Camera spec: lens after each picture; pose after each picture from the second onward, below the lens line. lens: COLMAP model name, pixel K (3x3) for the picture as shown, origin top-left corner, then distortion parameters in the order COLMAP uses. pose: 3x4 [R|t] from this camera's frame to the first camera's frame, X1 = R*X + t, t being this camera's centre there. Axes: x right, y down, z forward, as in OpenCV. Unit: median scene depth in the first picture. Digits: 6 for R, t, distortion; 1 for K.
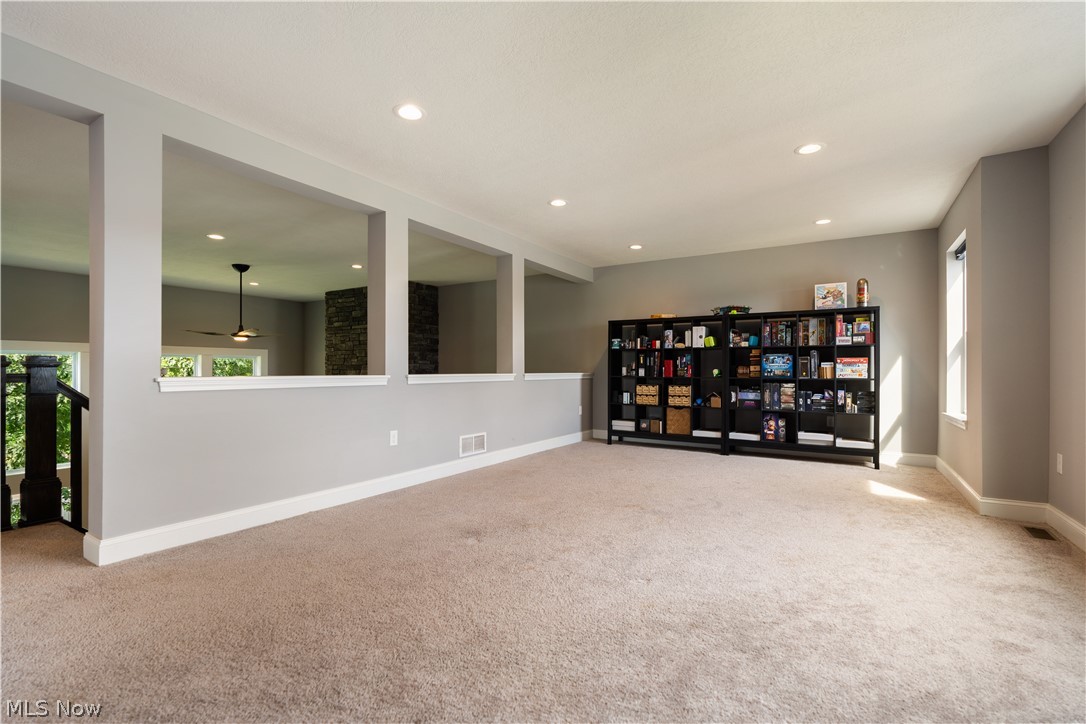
lens RADIAL K [[492.4, 0, 536.3], [0, 492.4, 365.8], [0, 0, 1]] dist [-0.003385, 0.000456]
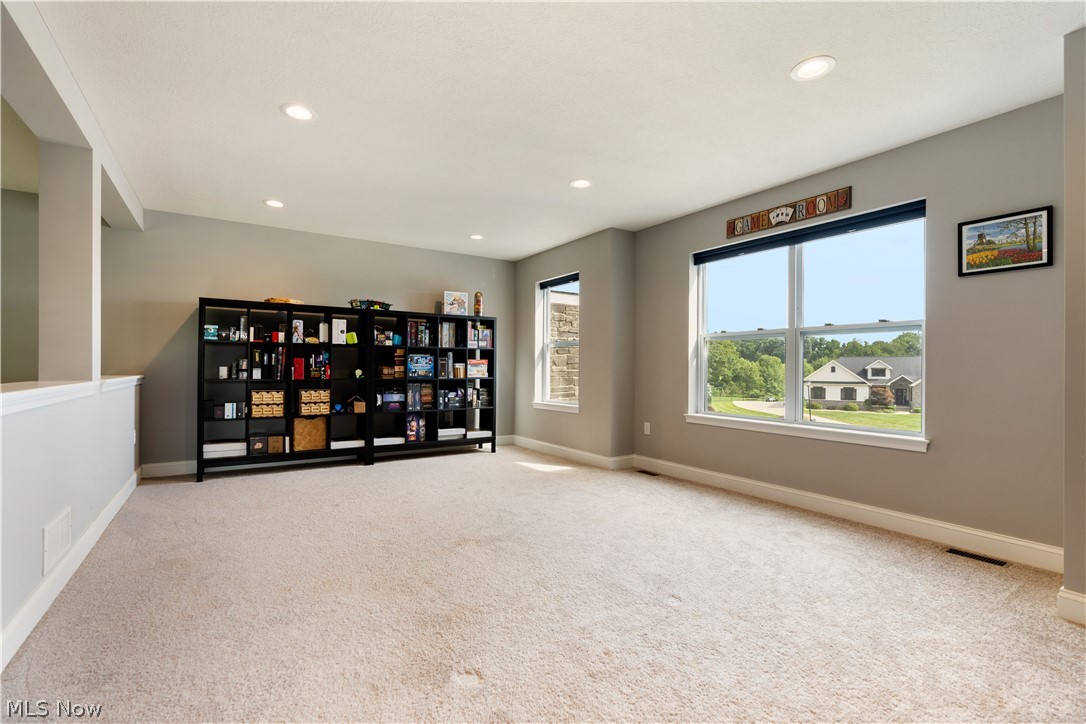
lens RADIAL K [[492.4, 0, 536.3], [0, 492.4, 365.8], [0, 0, 1]] dist [-0.003385, 0.000456]
pose [[0.411841, 0.002141, 0.911253, -0.320961], [-0.010820, 0.999938, 0.002541, -0.005778], [-0.911191, -0.010906, 0.411839, 0.360275]]
